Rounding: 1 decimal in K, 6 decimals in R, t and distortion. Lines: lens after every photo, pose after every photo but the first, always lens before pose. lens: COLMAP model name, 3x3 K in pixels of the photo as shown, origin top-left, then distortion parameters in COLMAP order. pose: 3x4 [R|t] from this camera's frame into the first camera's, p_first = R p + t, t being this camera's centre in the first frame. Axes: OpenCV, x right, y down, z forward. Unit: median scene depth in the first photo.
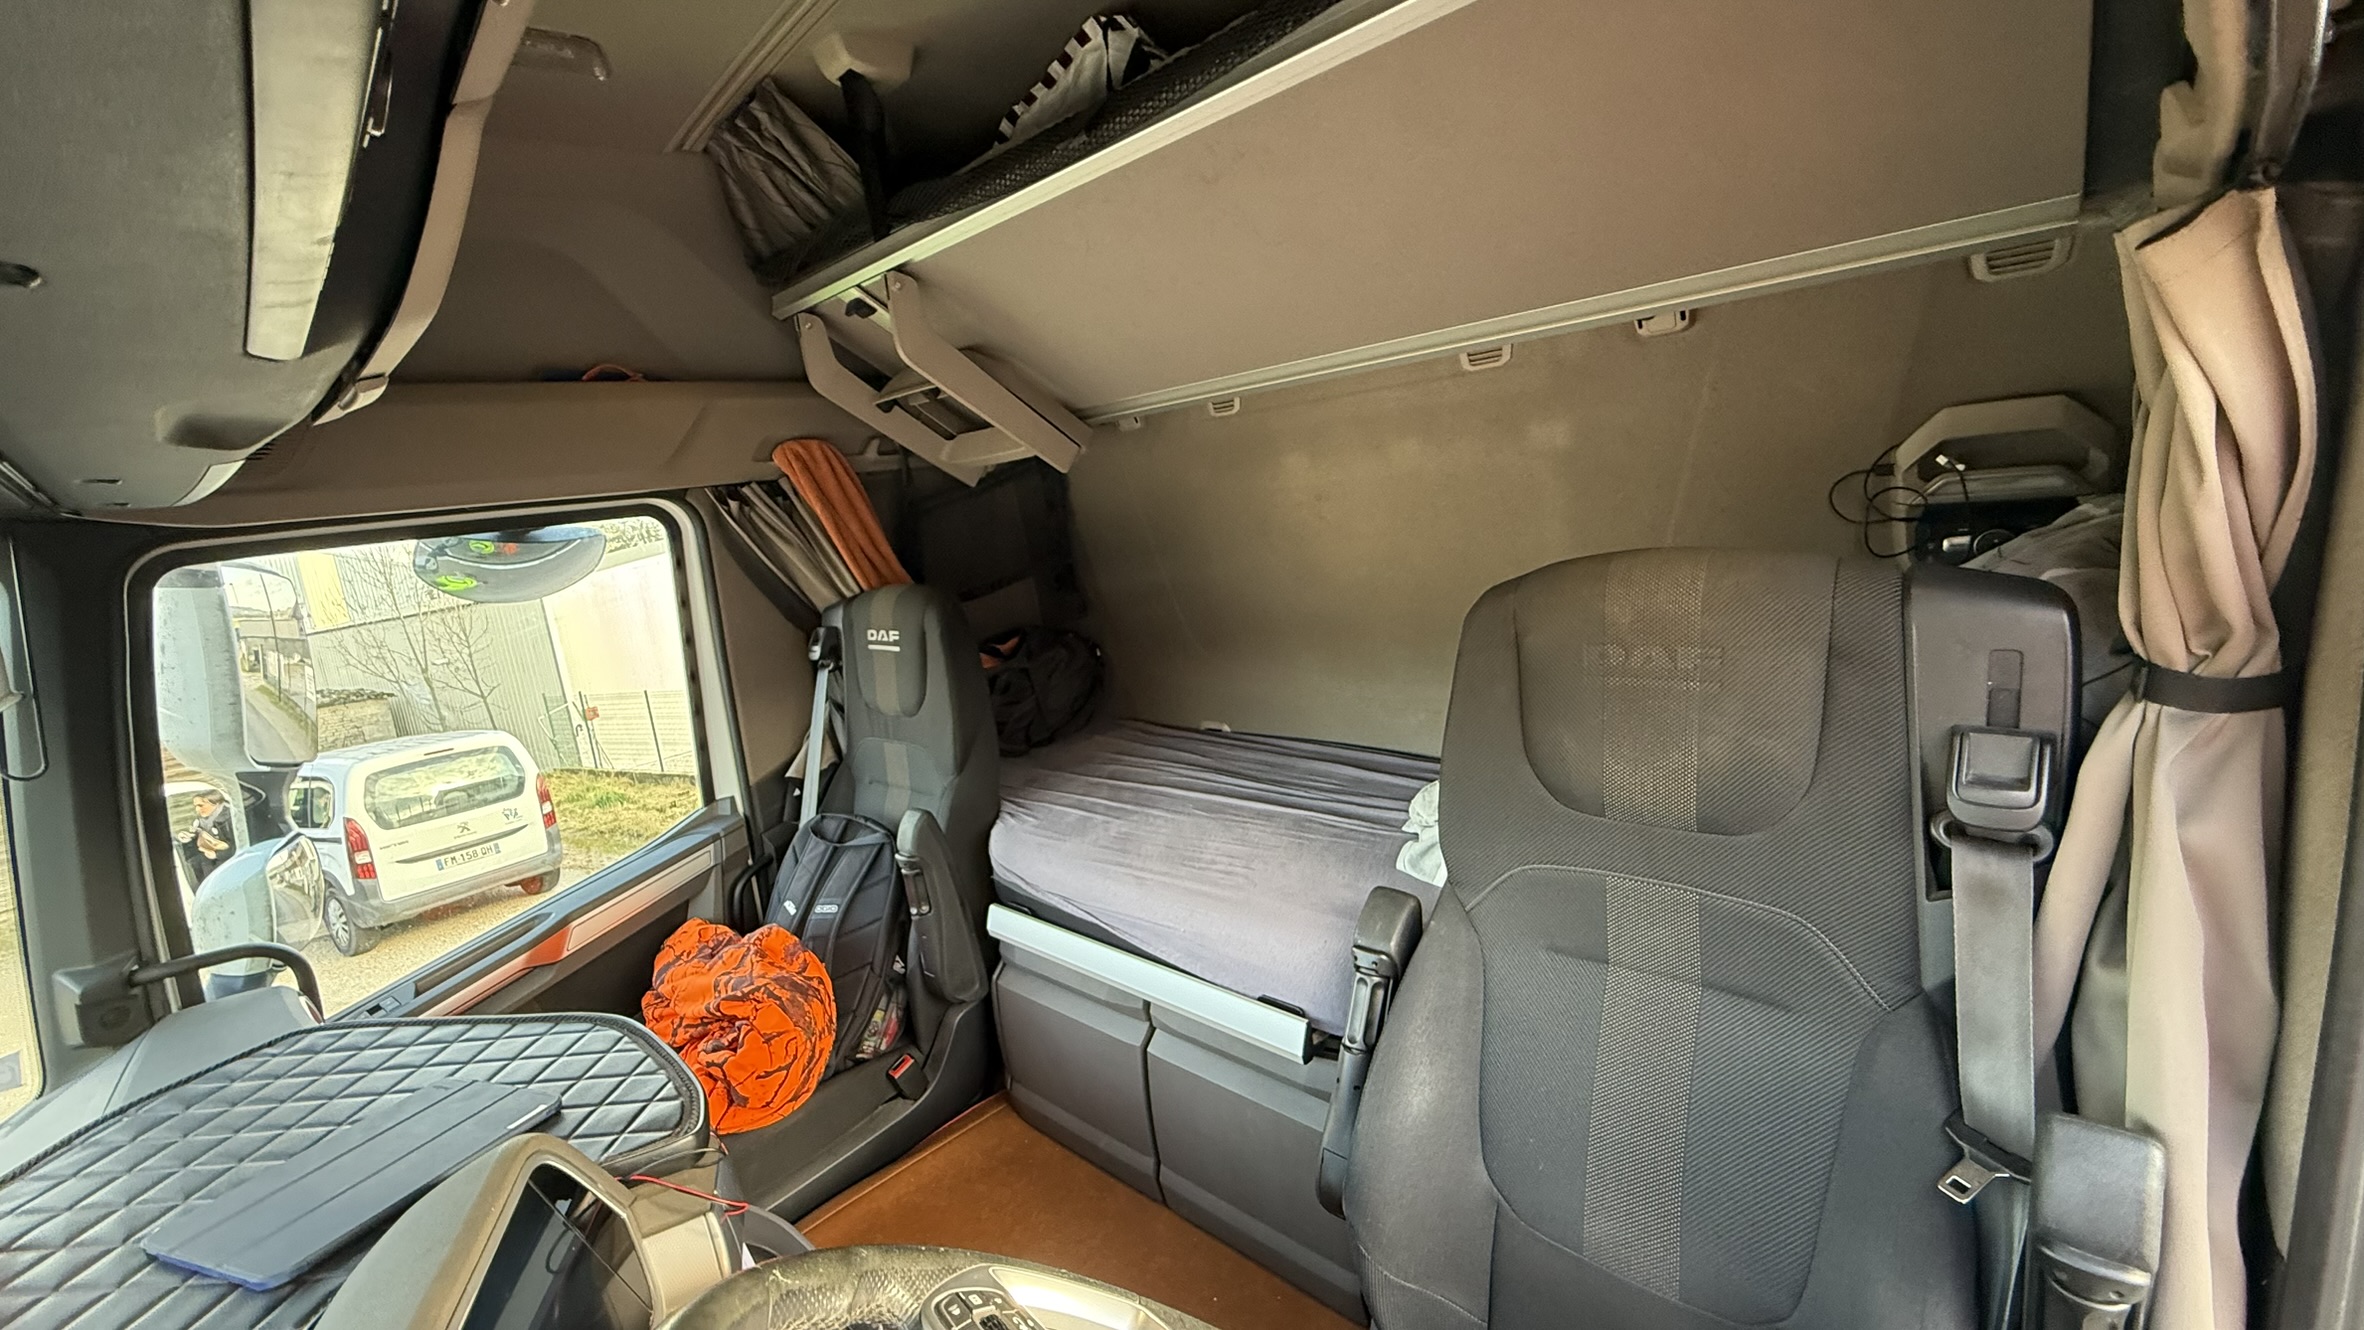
lens RADIAL K [[949.6, 0, 1182.0], [0, 949.6, 665.0], [0, 0, 1]] dist [0.000647, 0.000273]
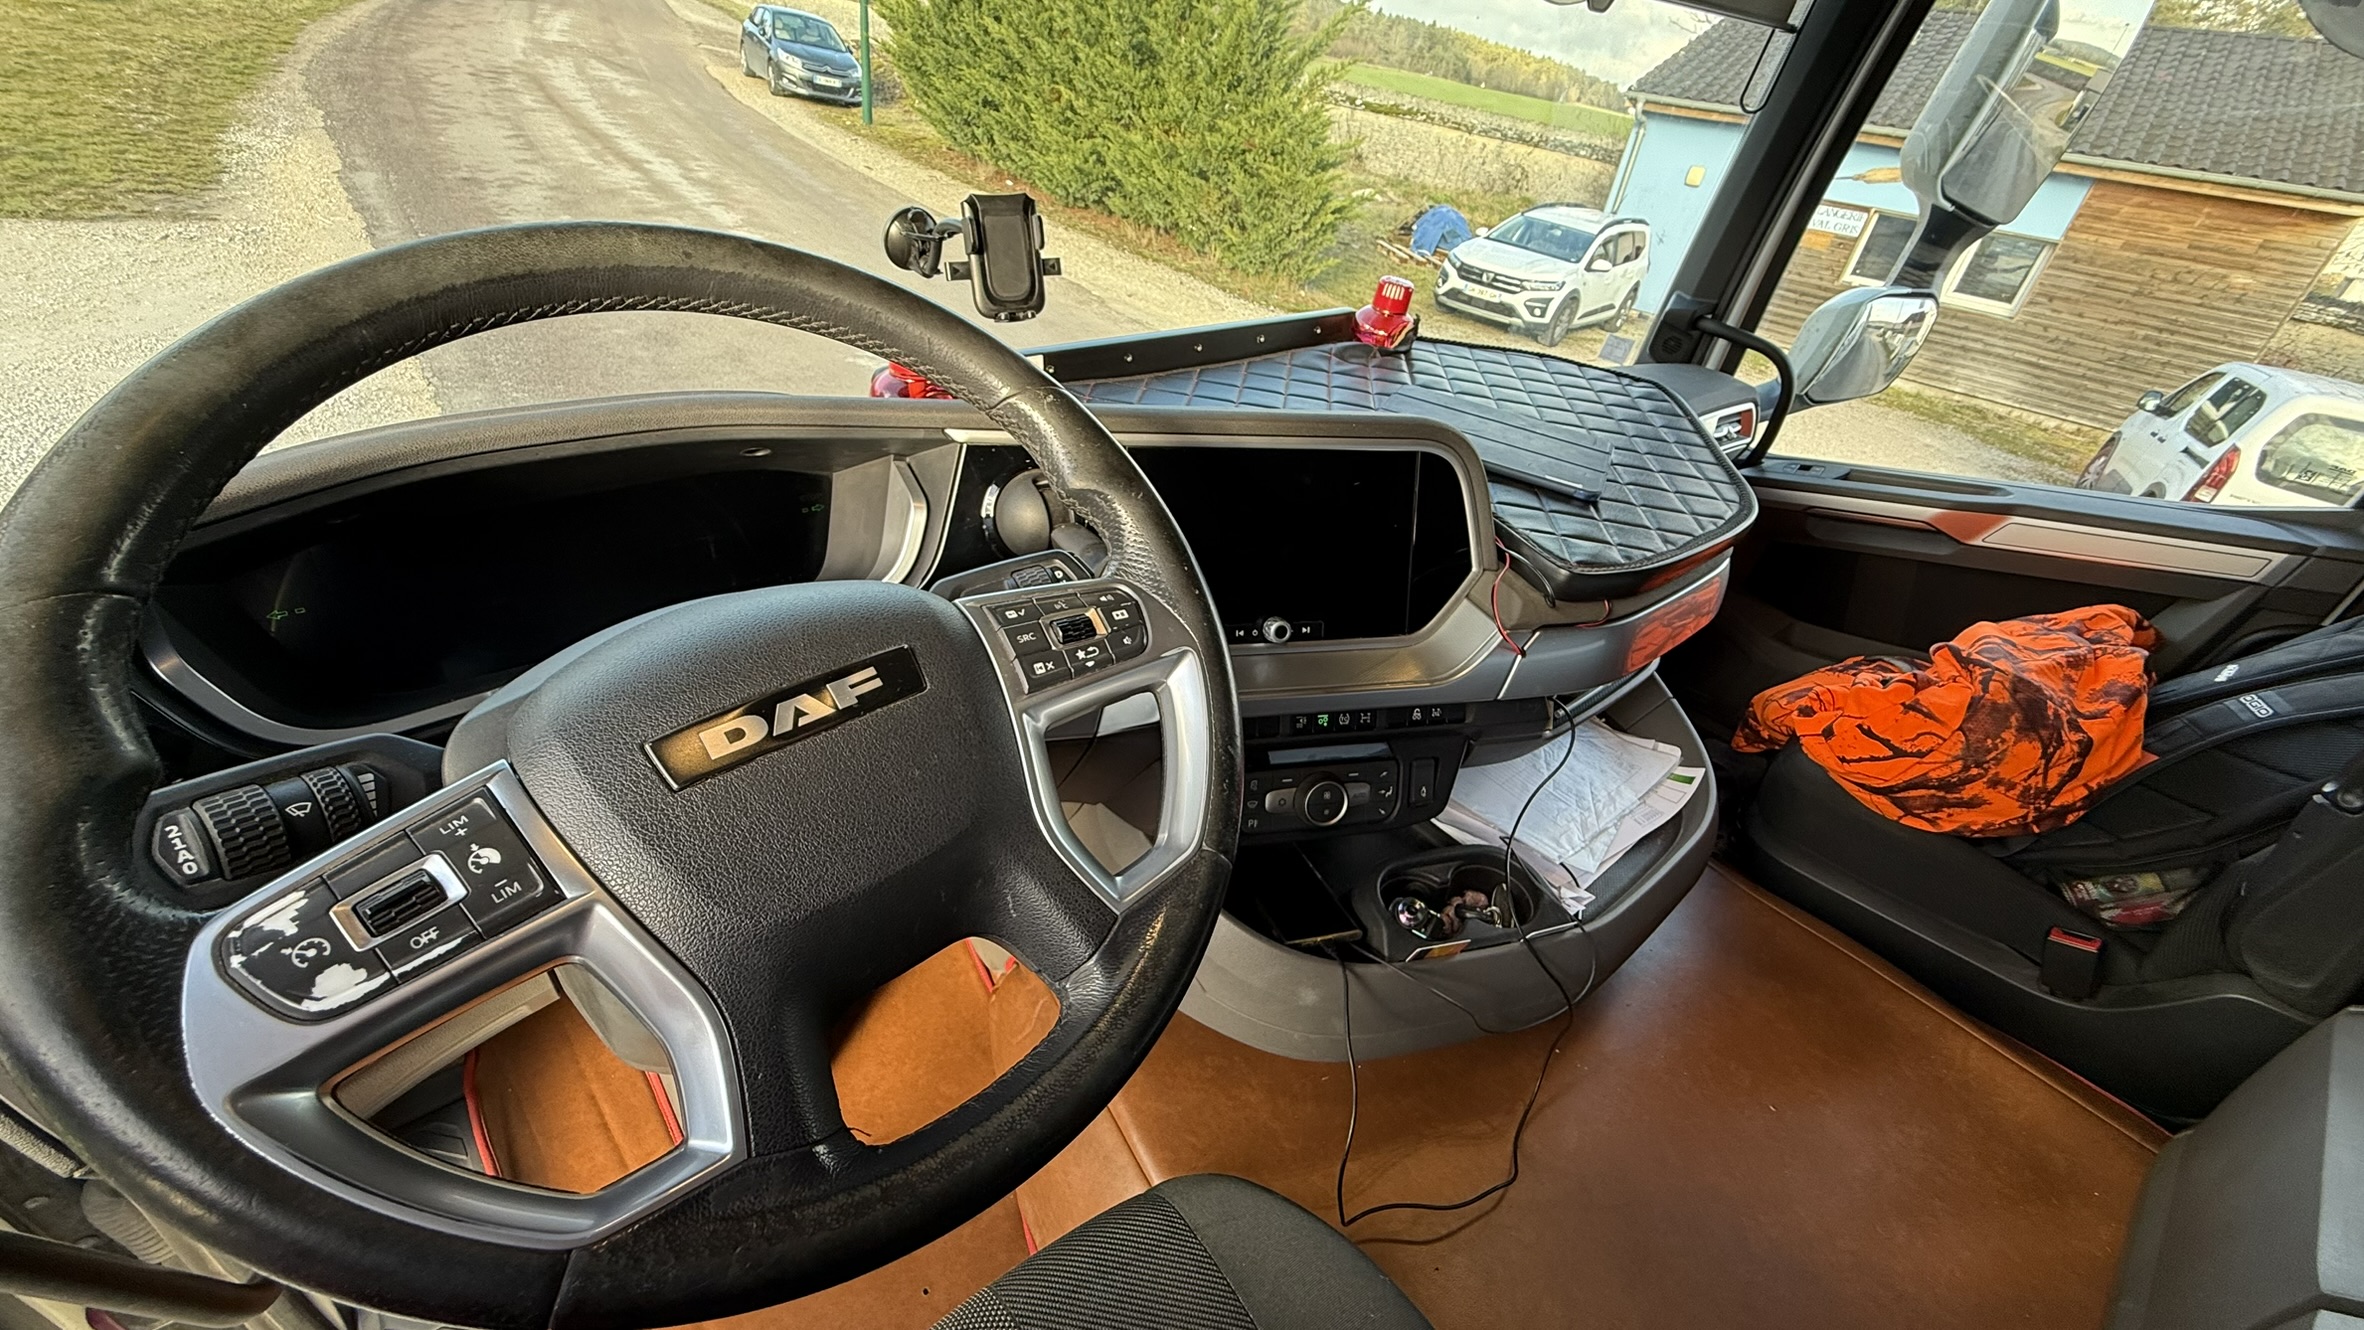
lens RADIAL K [[949.6, 0, 1182.0], [0, 949.6, 665.0], [0, 0, 1]] dist [0.000647, 0.000273]
pose [[-0.128214, 0.625406, -0.769694, 0.159956], [-0.264304, 0.726483, 0.634323, 0.043202], [0.955879, 0.284763, 0.072152, 0.334544]]
